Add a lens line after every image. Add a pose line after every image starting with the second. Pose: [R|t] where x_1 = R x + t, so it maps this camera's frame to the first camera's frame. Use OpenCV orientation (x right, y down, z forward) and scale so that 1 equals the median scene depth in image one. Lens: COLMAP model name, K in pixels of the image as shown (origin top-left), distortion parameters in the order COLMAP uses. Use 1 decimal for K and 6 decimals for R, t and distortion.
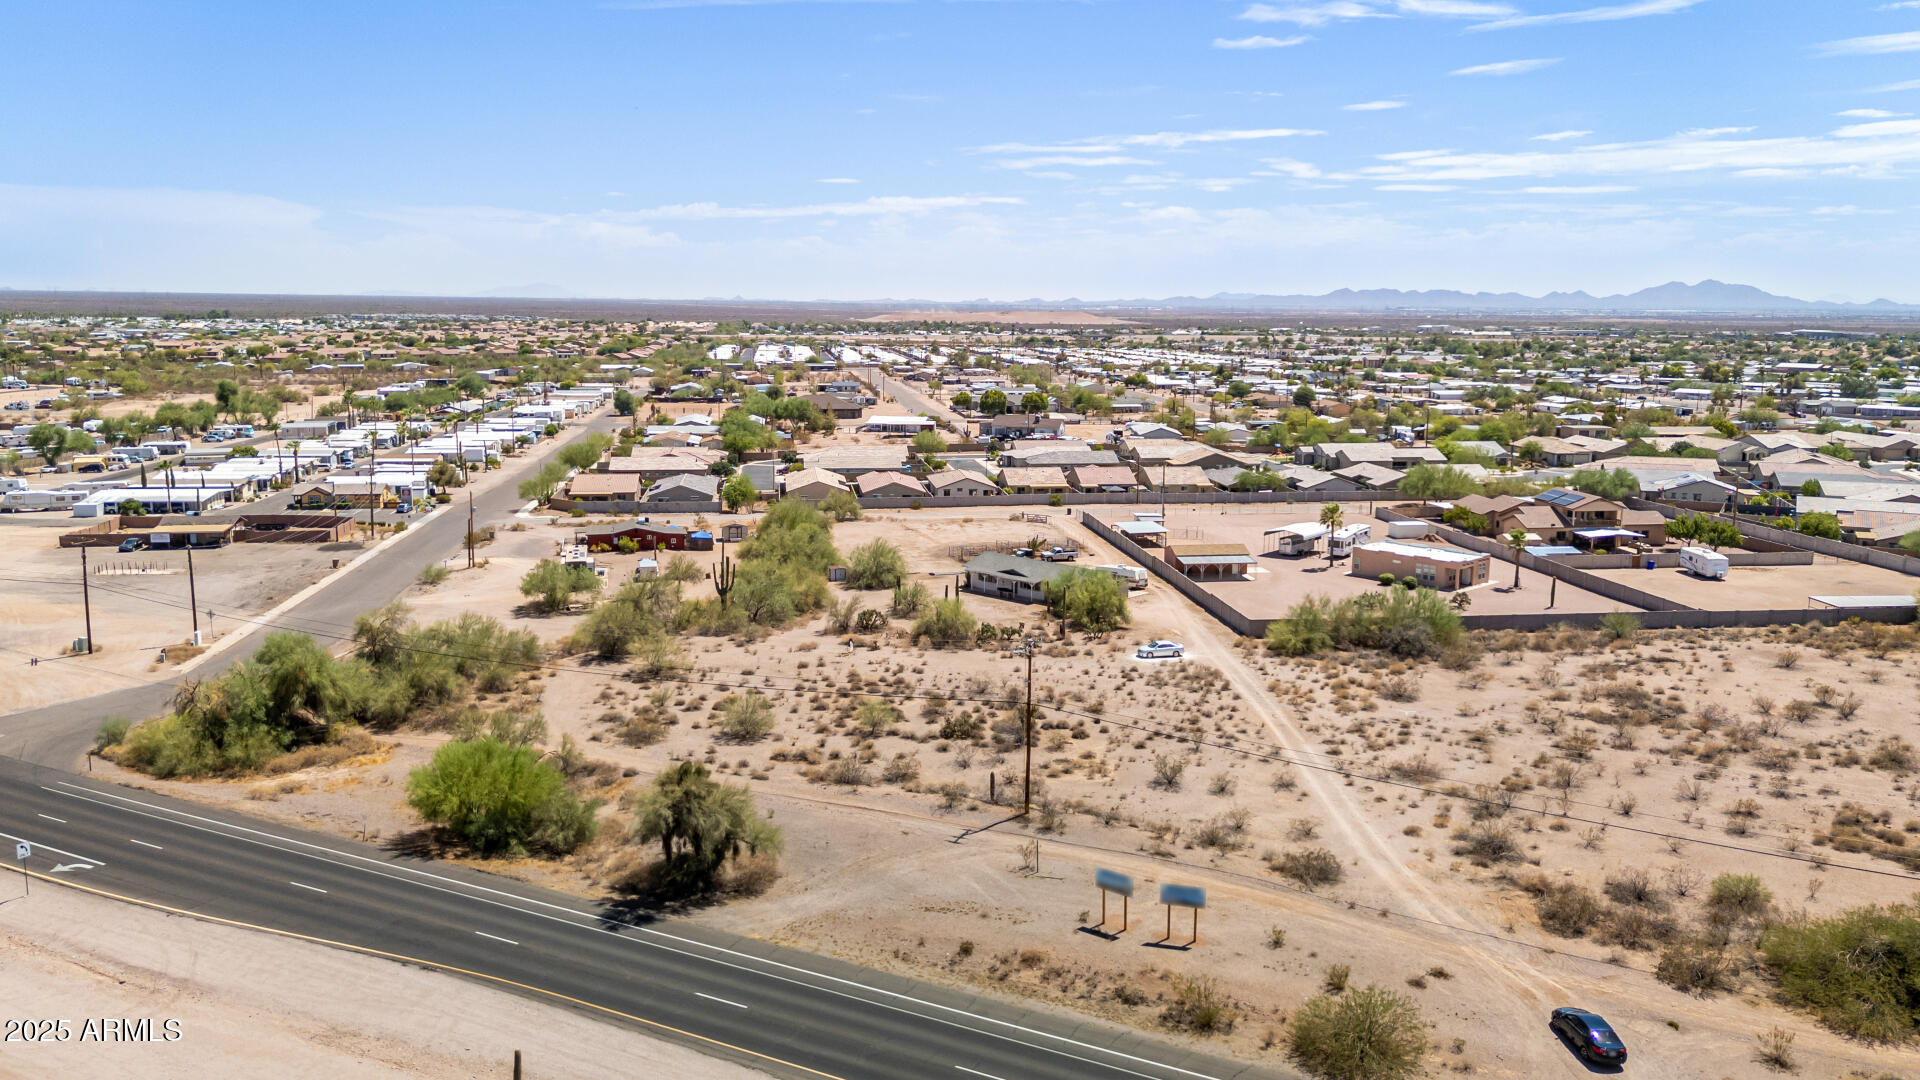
lens RADIAL K [[1420.0, 0, 955.8], [0, 1420.0, 552.4], [0, 0, 1]] dist [0.069206, -0.068292]
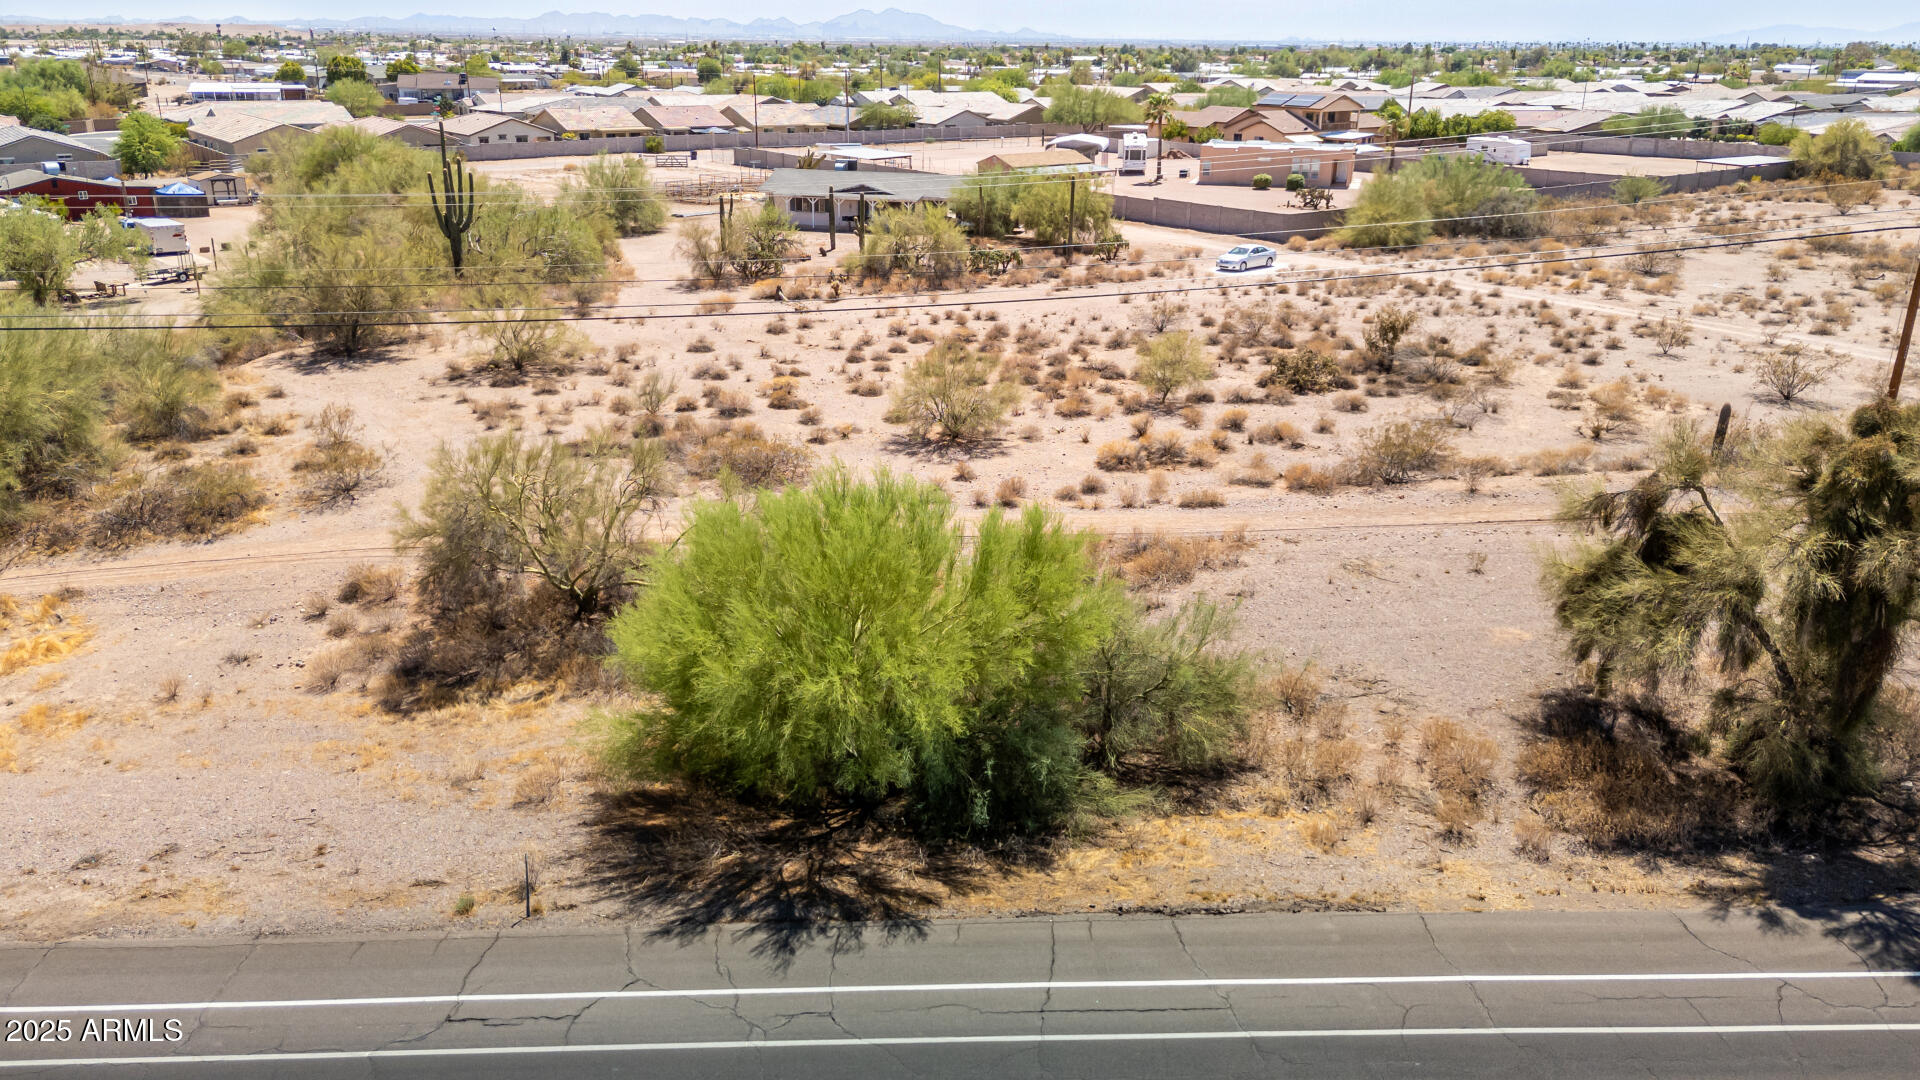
lens RADIAL K [[1420.0, 0, 958.4], [0, 1420.0, 550.2], [0, 0, 1]] dist [0.069206, -0.068292]
pose [[0.865229, -0.168089, 0.472361, -0.316827], [0.083050, 0.977161, 0.195597, 0.064159], [-0.494450, -0.130007, 0.859428, 0.519495]]
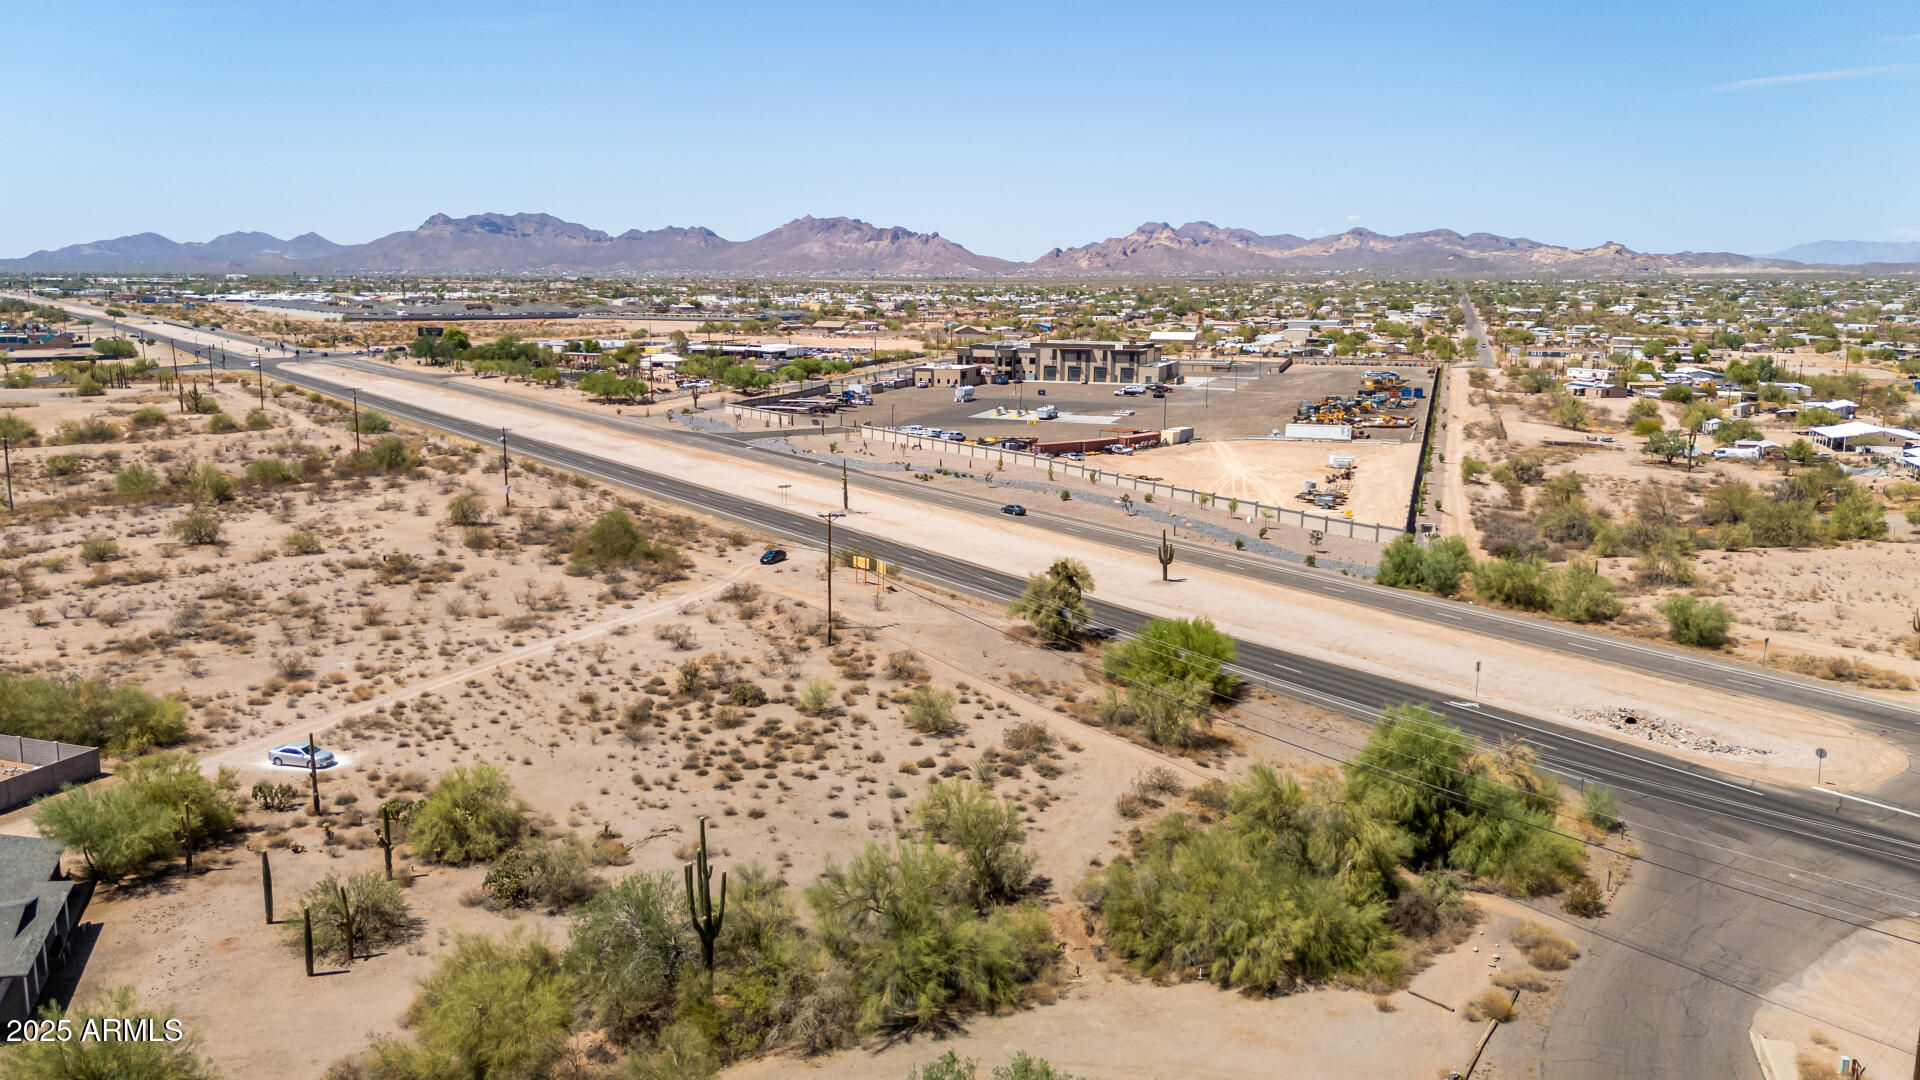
lens RADIAL K [[1420.0, 0, 959.5], [0, 1420.0, 604.3], [0, 0, 1]] dist [0.069206, -0.068292]
pose [[-0.901259, -0.115035, 0.417730, -0.487356], [0.059266, 0.922319, 0.381857, -0.281391], [-0.429207, 0.368909, -0.824431, 1.527005]]
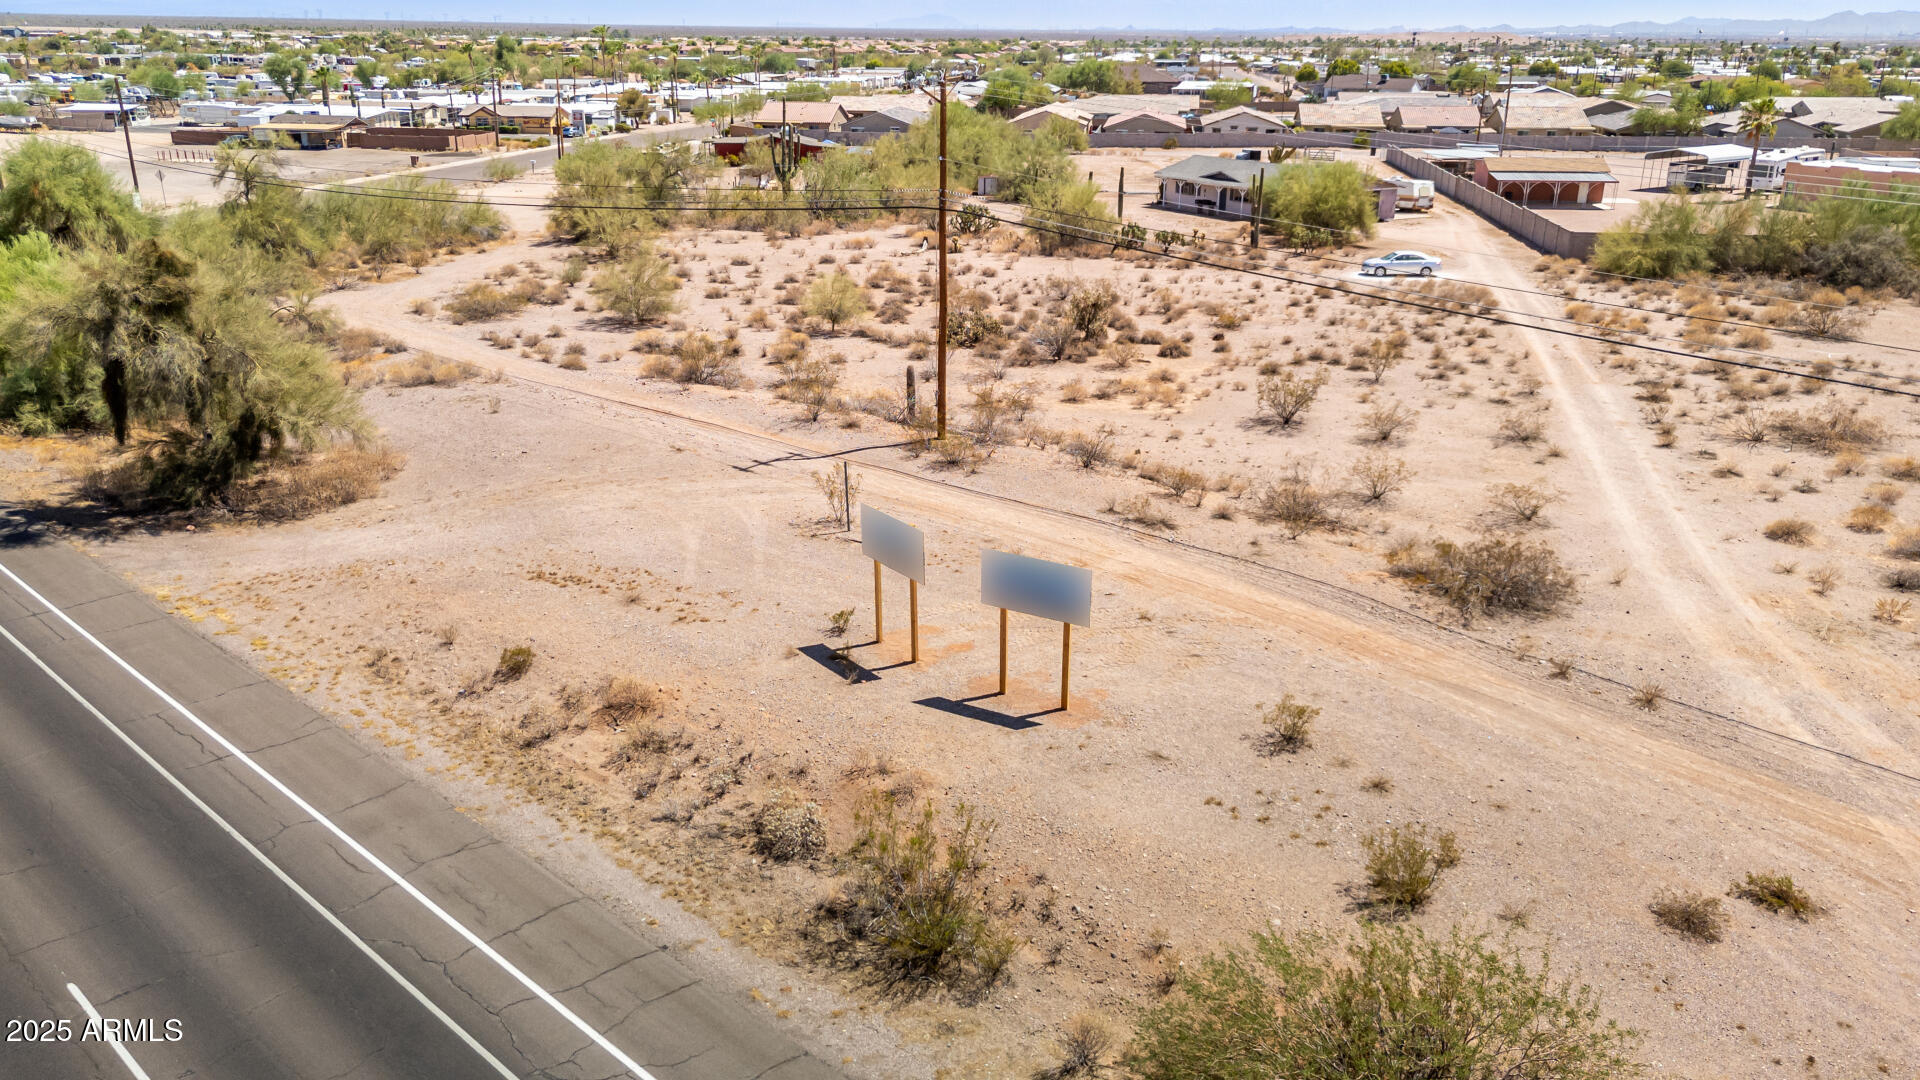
lens RADIAL K [[1420.0, 0, 961.1], [0, 1420.0, 535.9], [0, 0, 1]] dist [0.069206, -0.068292]
pose [[0.965859, 0.087257, -0.243933, 0.129716], [-0.046640, 0.984754, 0.167585, 0.094818], [0.254837, -0.150487, 0.955203, 0.367457]]
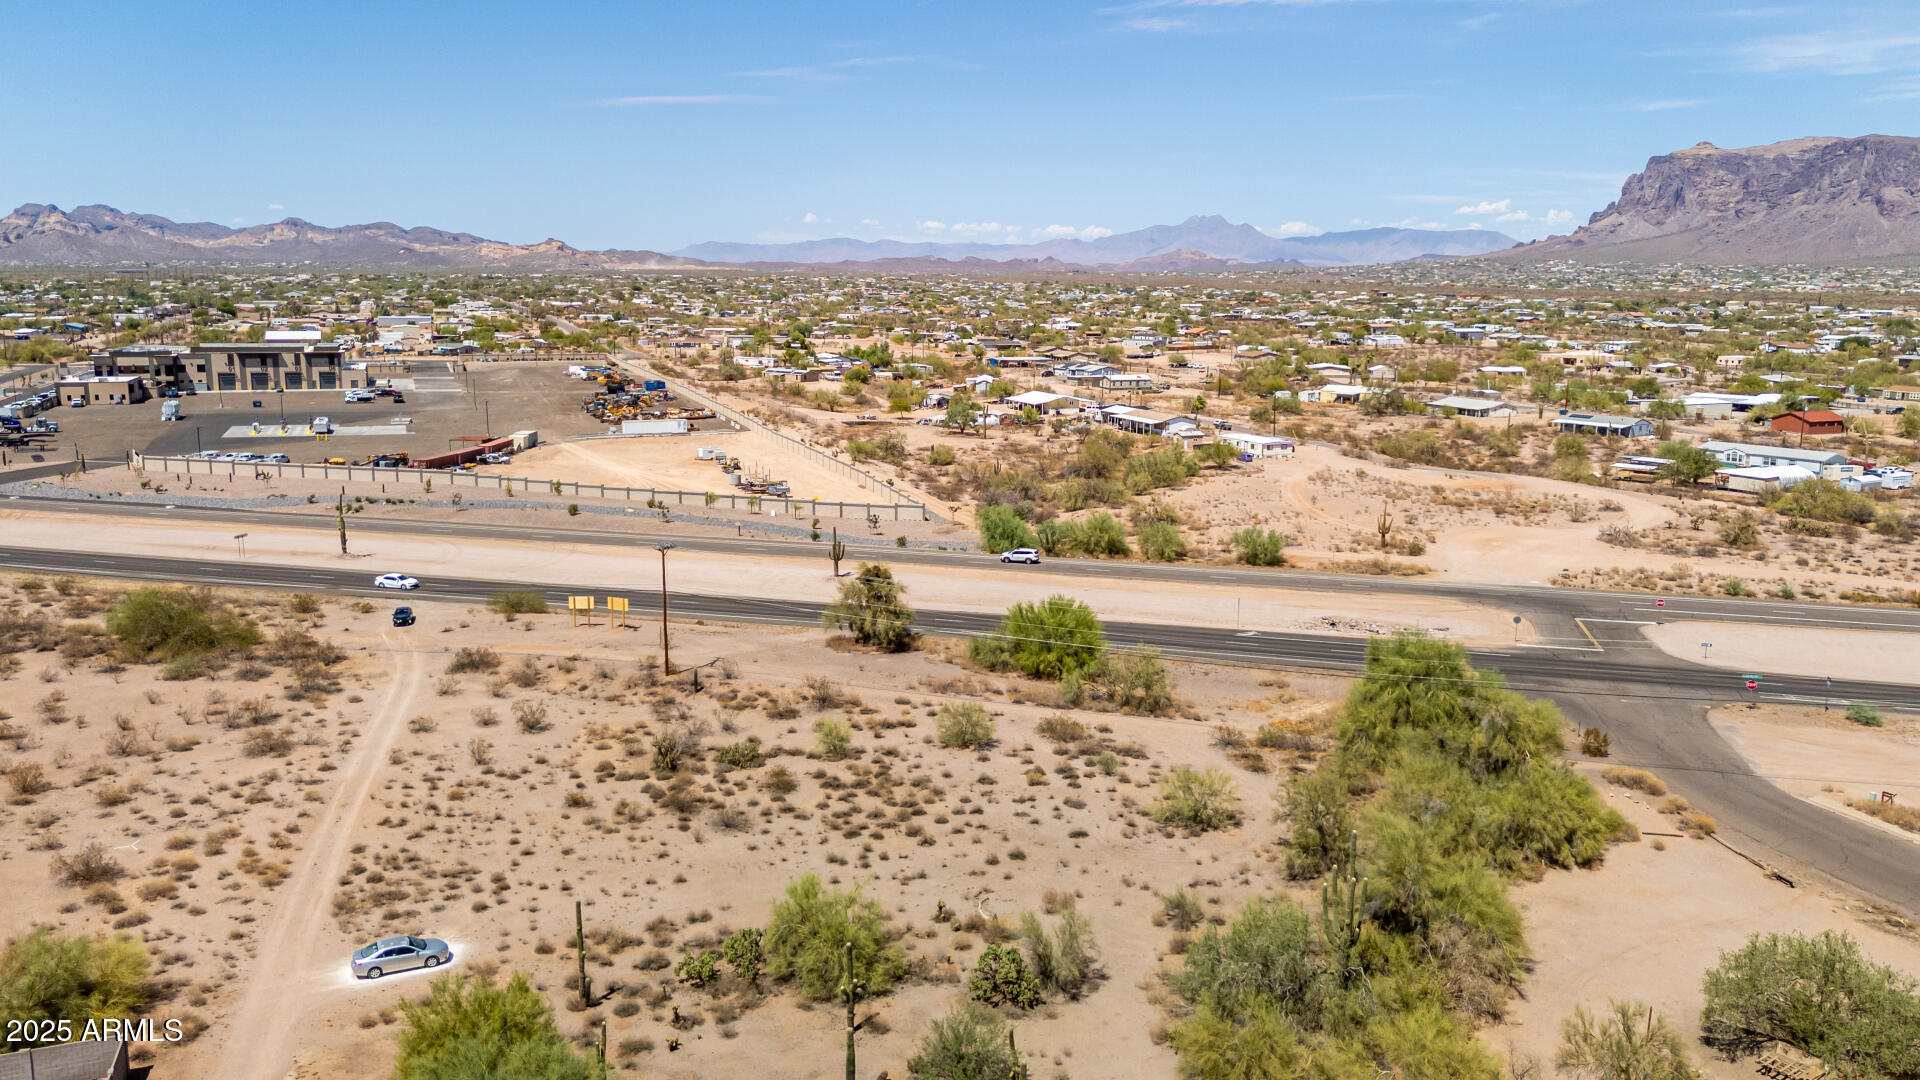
lens RADIAL K [[1420.0, 0, 954.0], [0, 1420.0, 548.9], [0, 0, 1]] dist [0.069206, -0.068292]
pose [[-0.969844, 0.029434, -0.241943, 0.075847], [-0.059407, 0.934191, 0.351791, -0.285636], [0.236375, 0.355556, -0.904271, 1.567395]]
